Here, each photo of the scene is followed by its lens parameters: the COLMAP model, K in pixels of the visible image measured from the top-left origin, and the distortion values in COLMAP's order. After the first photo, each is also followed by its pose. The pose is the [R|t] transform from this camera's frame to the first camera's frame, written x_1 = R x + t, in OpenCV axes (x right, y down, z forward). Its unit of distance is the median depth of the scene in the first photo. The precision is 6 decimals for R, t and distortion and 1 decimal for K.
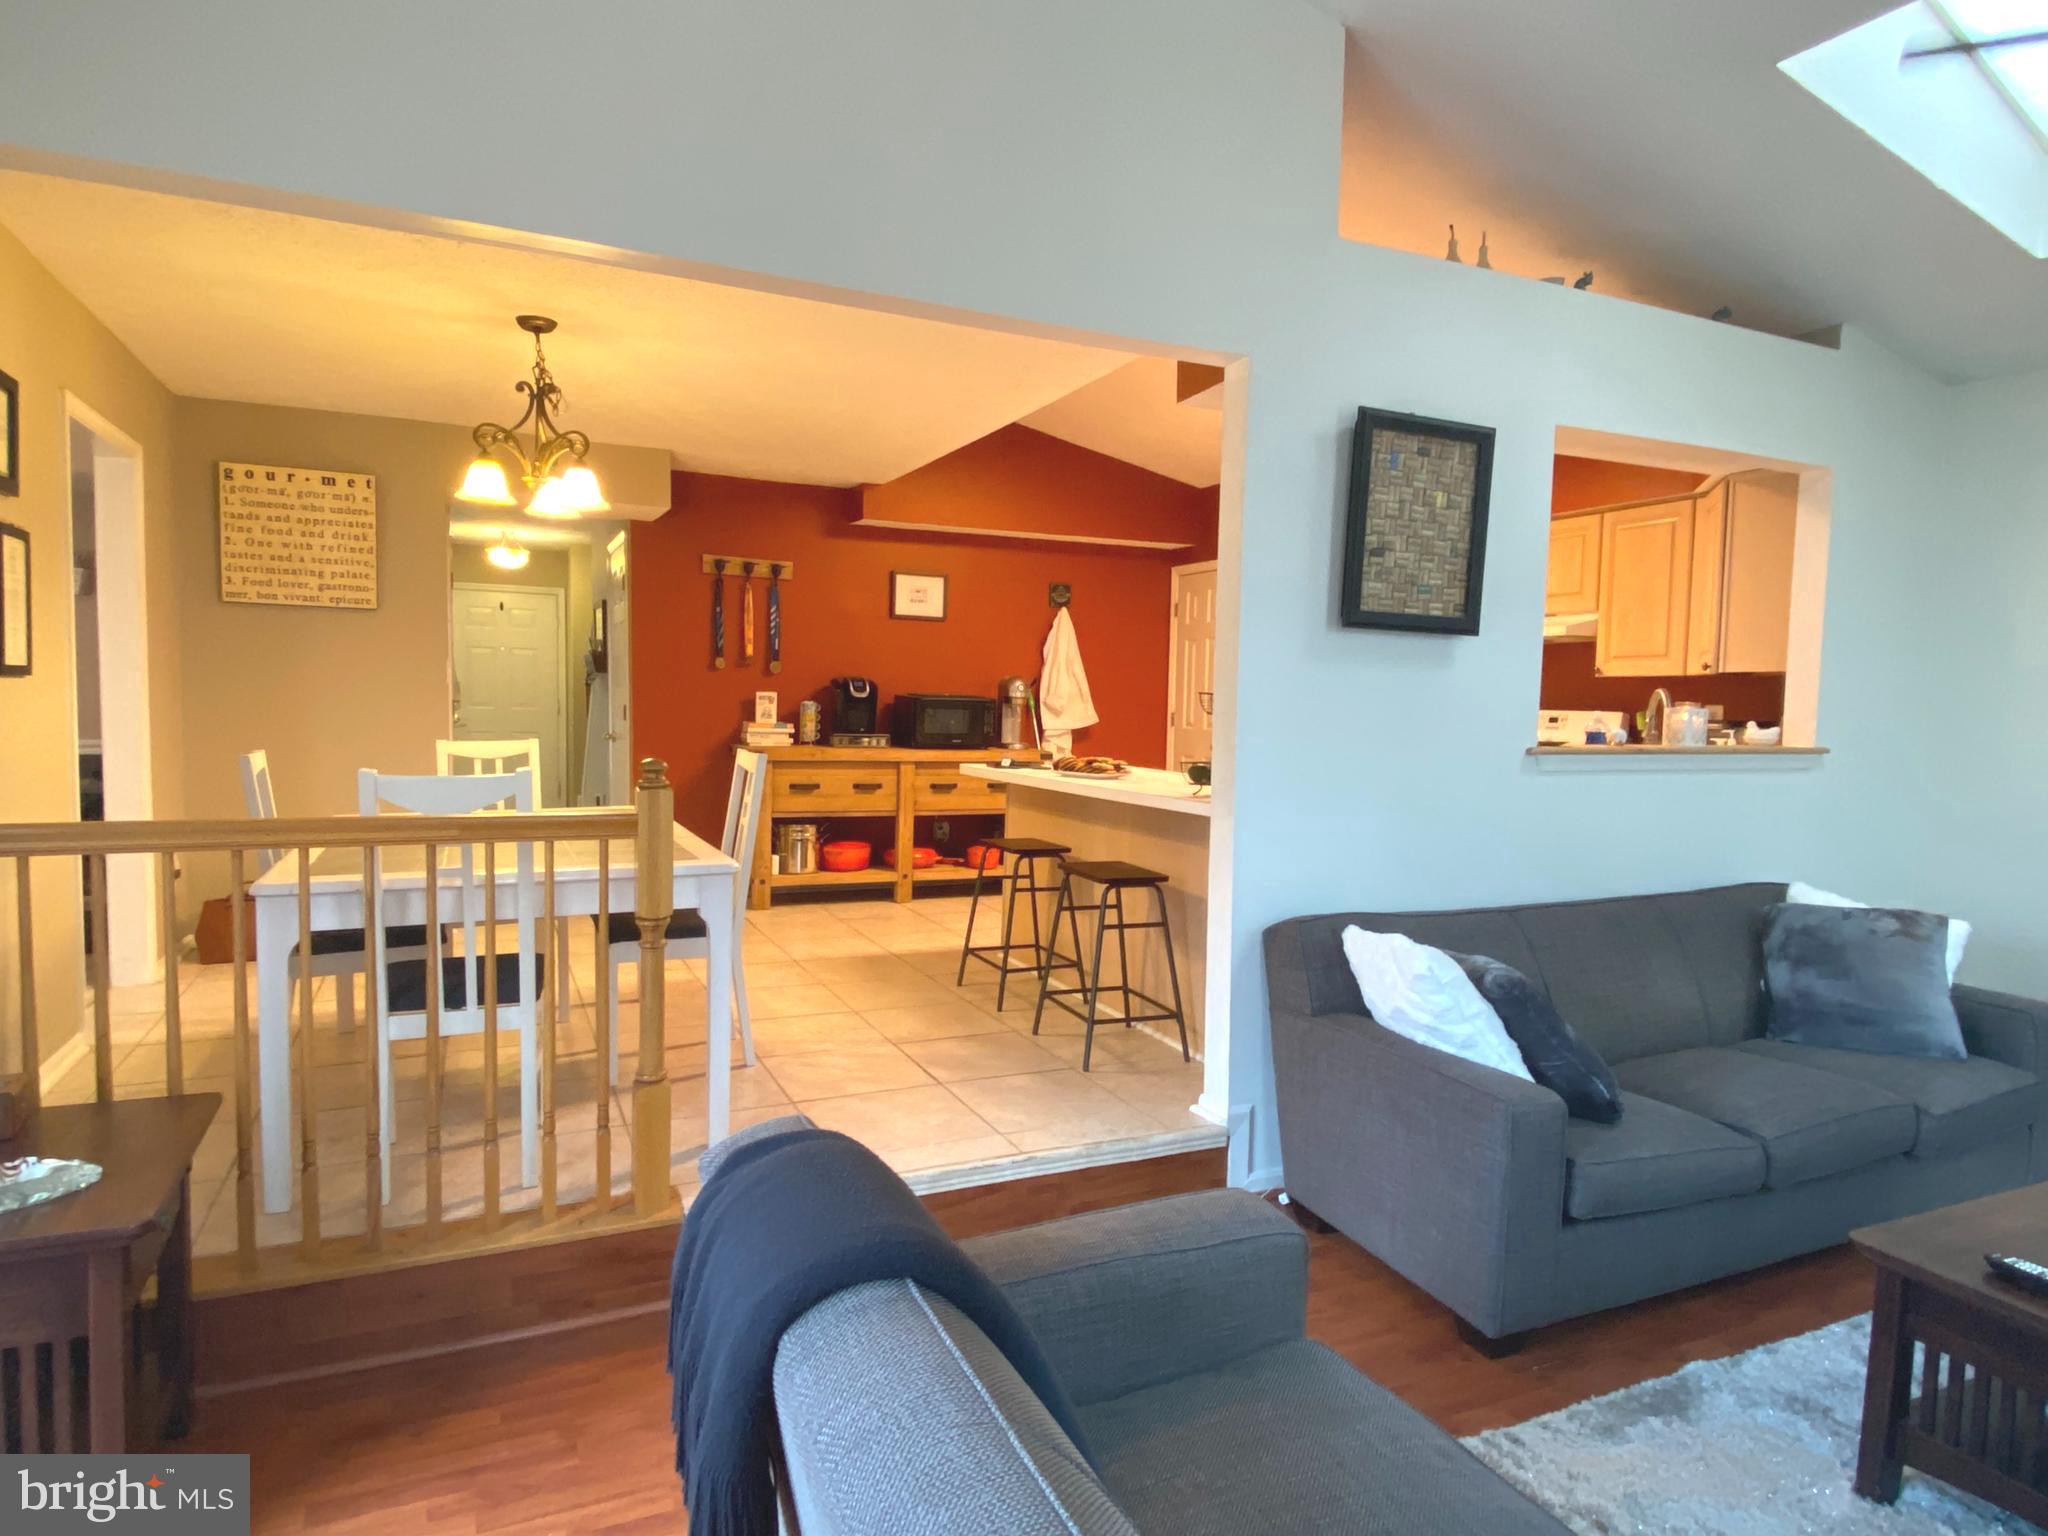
lens RADIAL K [[1186.0, 0, 1024.0], [0, 1186.0, 768.0], [0, 0, 1]] dist [0.065986, -0.074826]
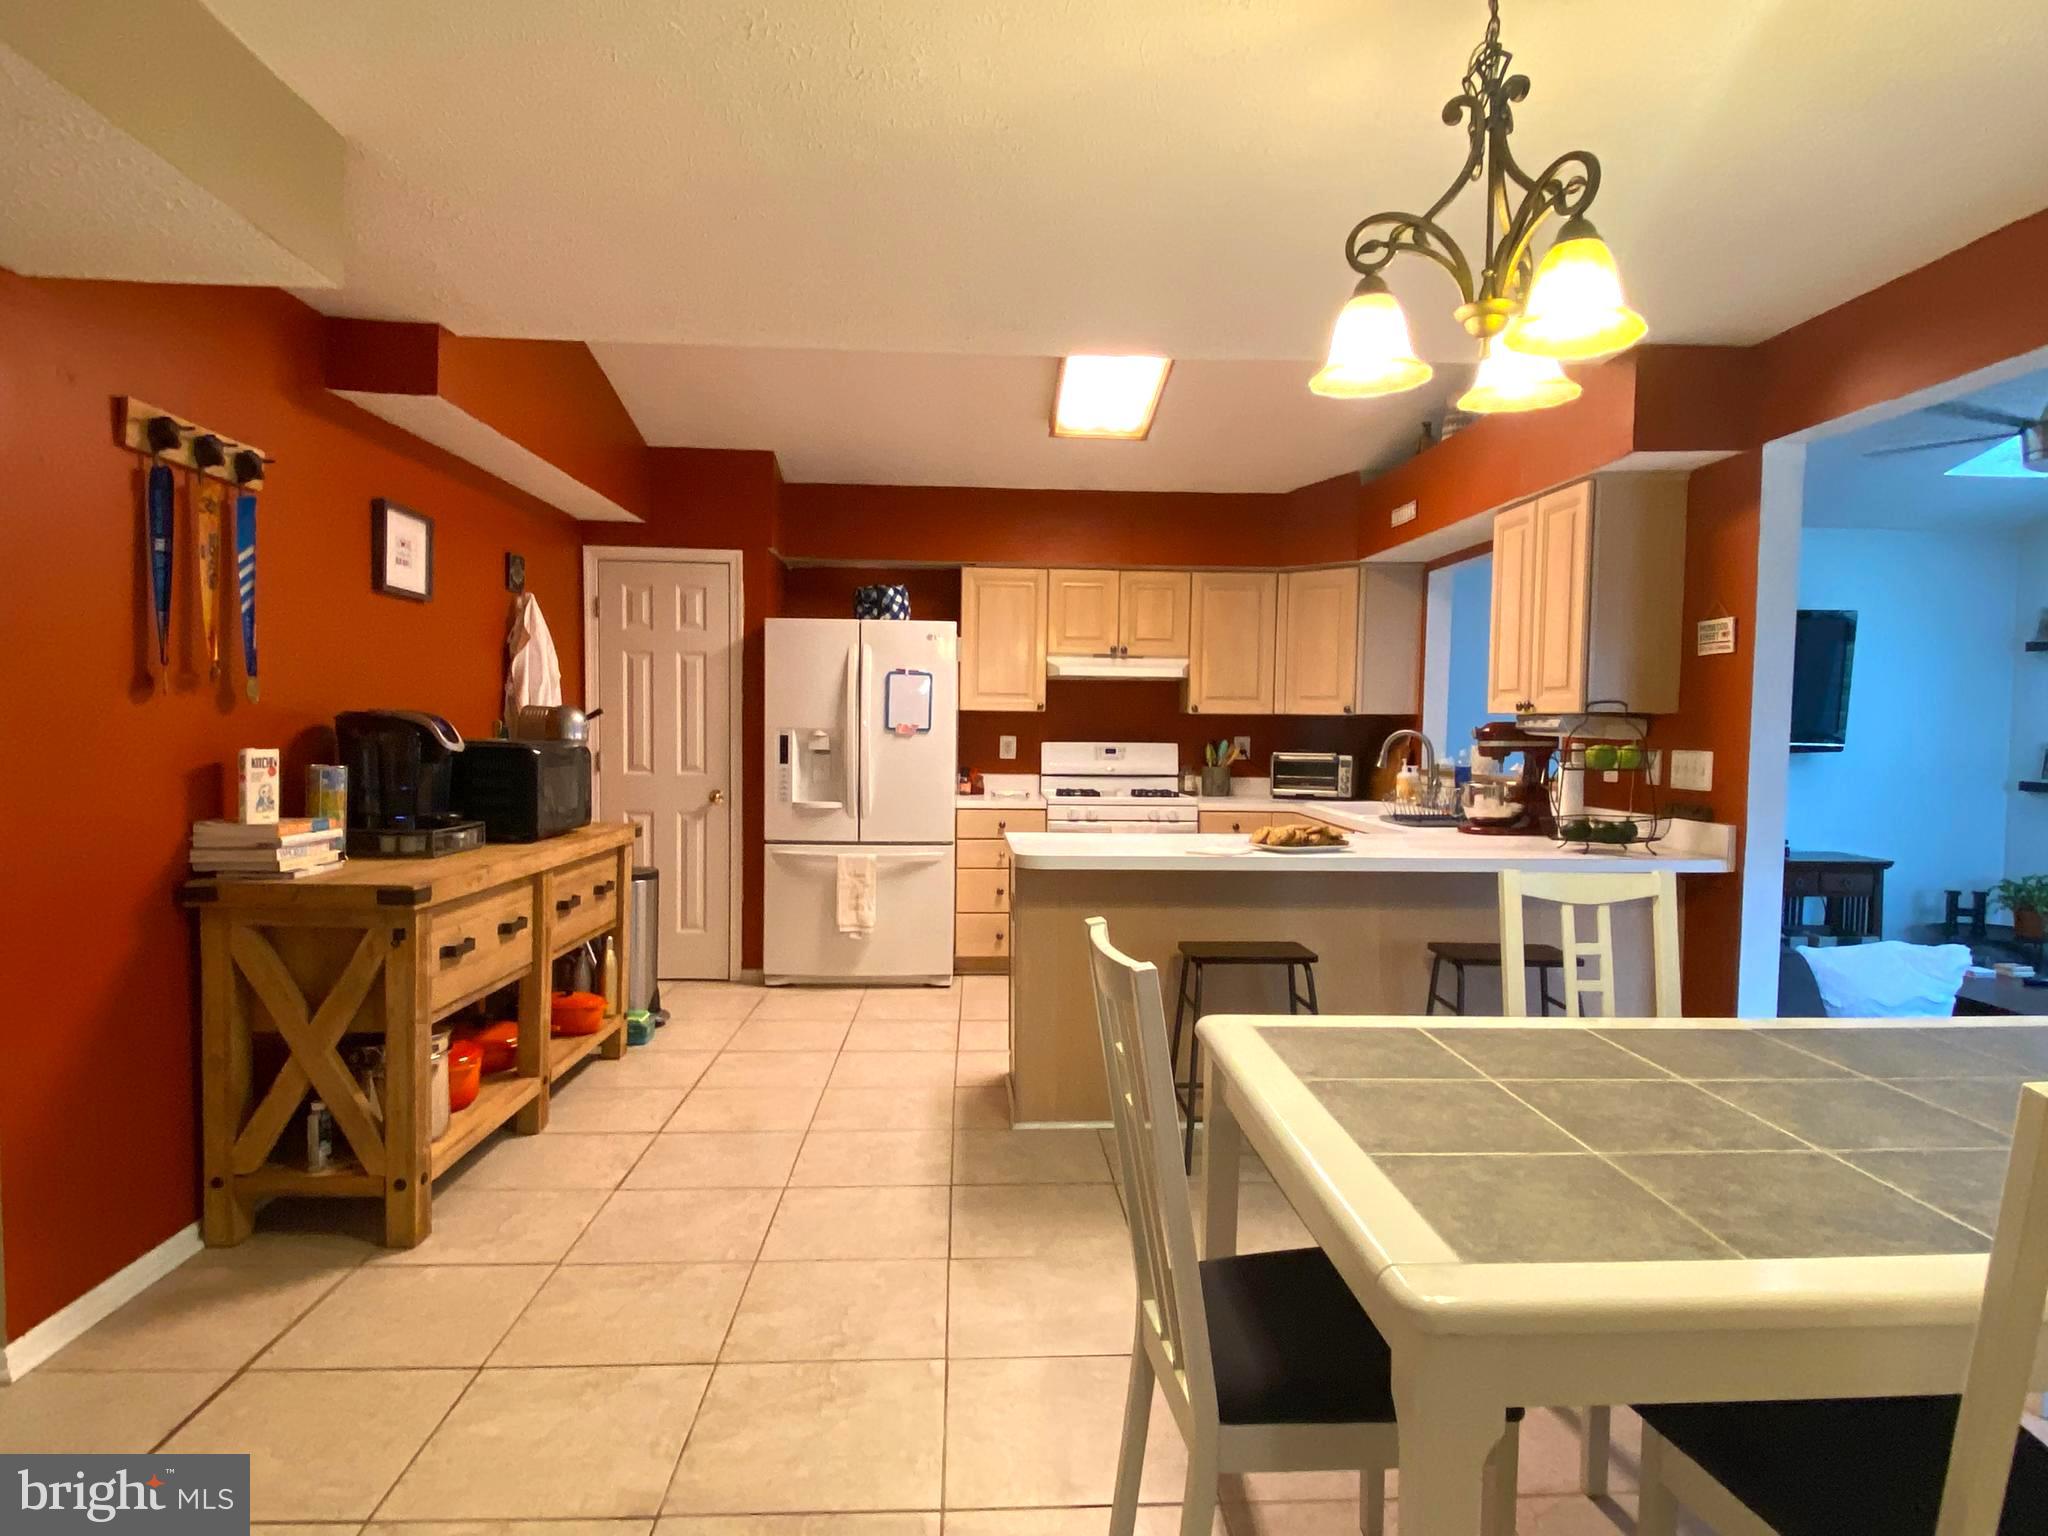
lens RADIAL K [[1186.0, 0, 1024.0], [0, 1186.0, 768.0], [0, 0, 1]] dist [0.065986, -0.074826]
pose [[0.370313, -0.052188, 0.927440, -0.515857], [0.049490, 0.998111, 0.036404, -0.059338], [-0.927588, 0.032418, 0.372197, 0.585575]]
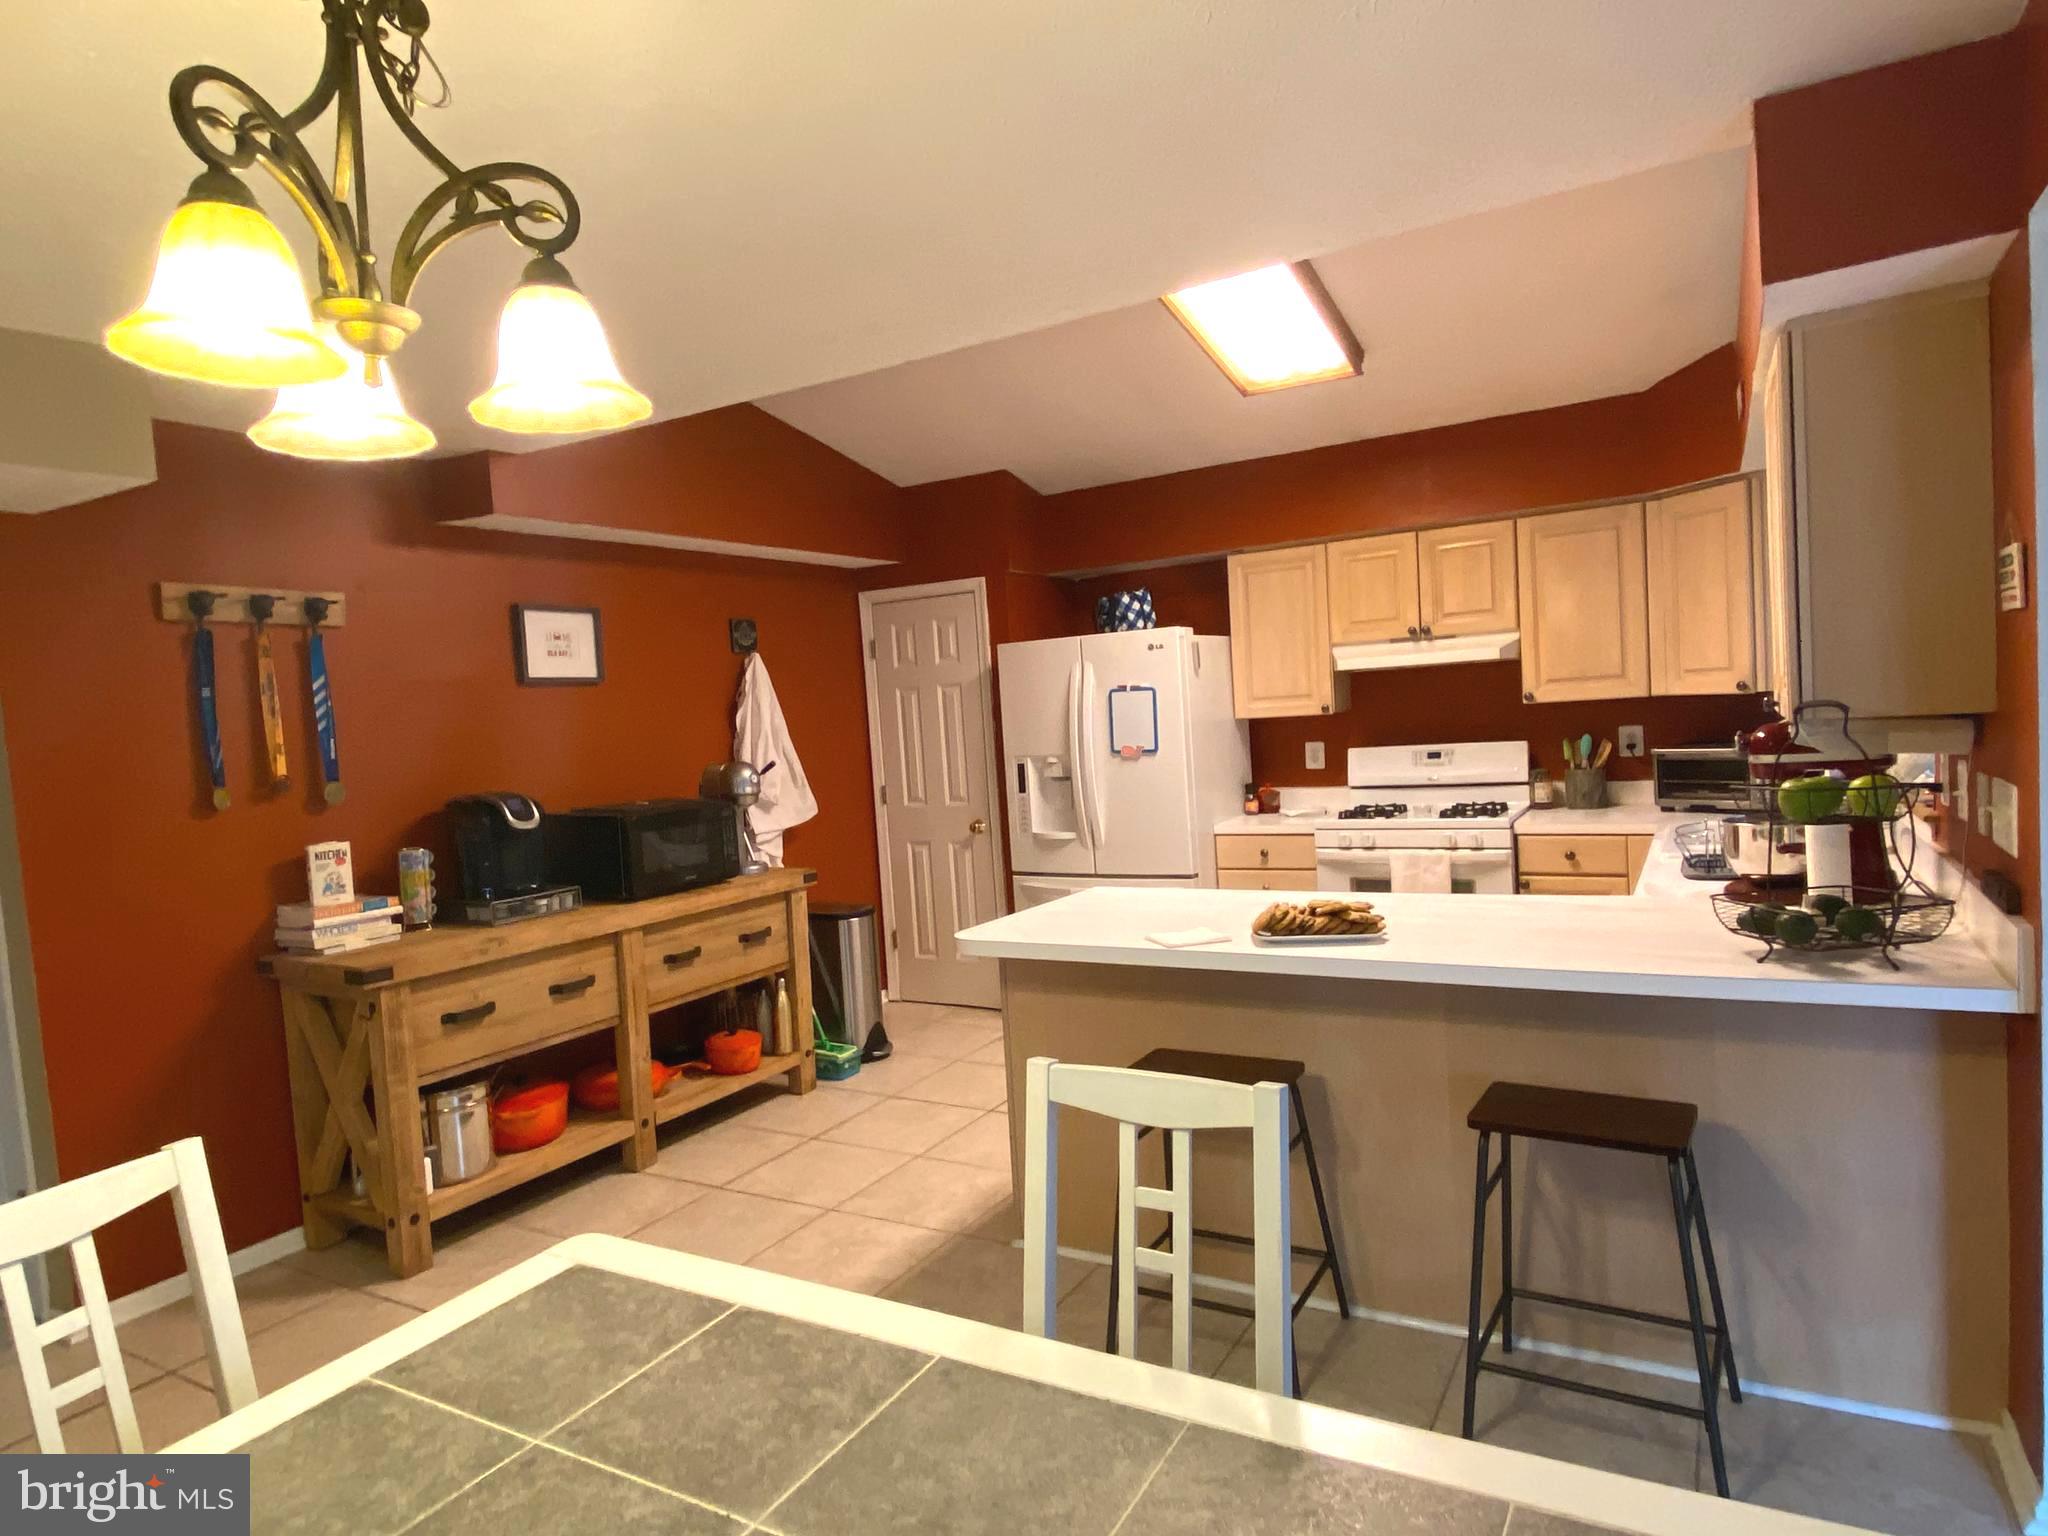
lens RADIAL K [[1186.0, 0, 1024.0], [0, 1186.0, 768.0], [0, 0, 1]] dist [0.065986, -0.074826]
pose [[0.812614, -0.104594, 0.573340, -0.267000], [0.116854, 0.993028, 0.015535, -0.069358], [-0.570968, 0.054373, 0.819170, 0.396740]]
